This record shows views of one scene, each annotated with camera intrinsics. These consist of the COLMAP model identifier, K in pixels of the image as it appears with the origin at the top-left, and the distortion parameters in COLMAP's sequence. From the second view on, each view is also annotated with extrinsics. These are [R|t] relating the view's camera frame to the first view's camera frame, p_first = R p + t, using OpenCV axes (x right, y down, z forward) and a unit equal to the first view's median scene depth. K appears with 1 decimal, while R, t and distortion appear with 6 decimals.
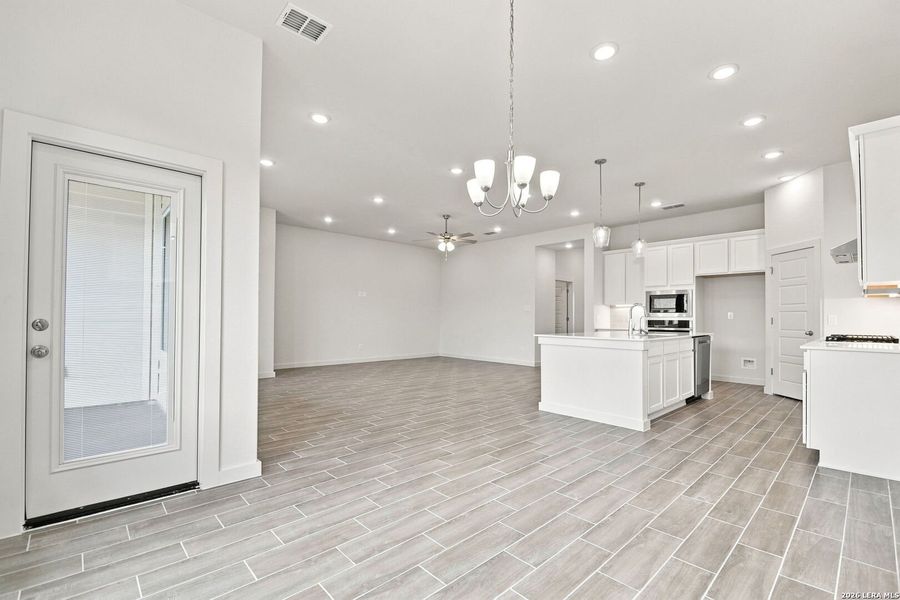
lens RADIAL K [[398.0, 0, 447.9], [0, 398.0, 311.6], [0, 0, 1]] dist [-0.000844, -0.000359]
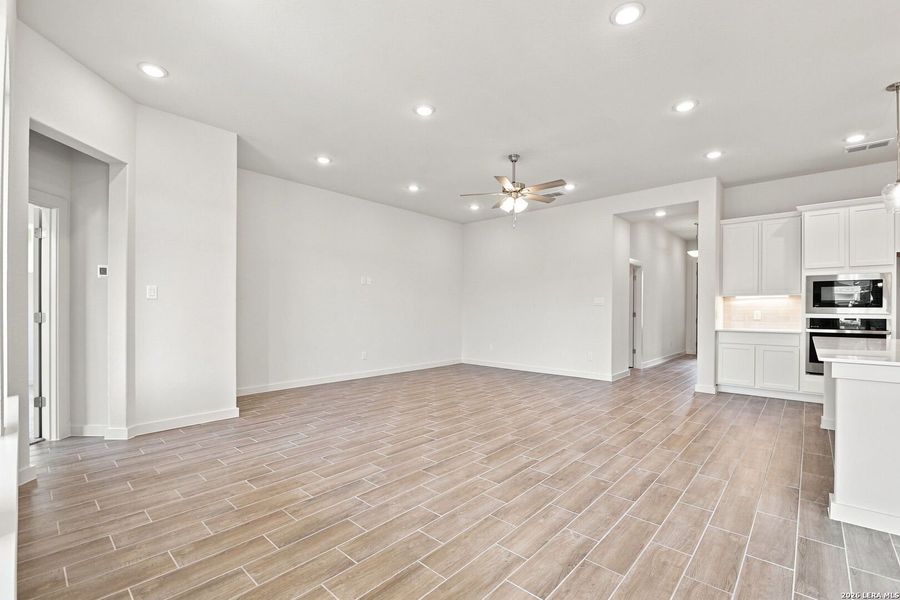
lens RADIAL K [[398.0, 0, 447.9], [0, 398.0, 311.6], [0, 0, 1]] dist [-0.000844, -0.000359]
pose [[0.996616, -0.002512, 0.082159, -0.159107], [0.000834, 0.999791, 0.020449, -0.004016], [-0.082193, -0.020311, 0.996409, 0.355035]]
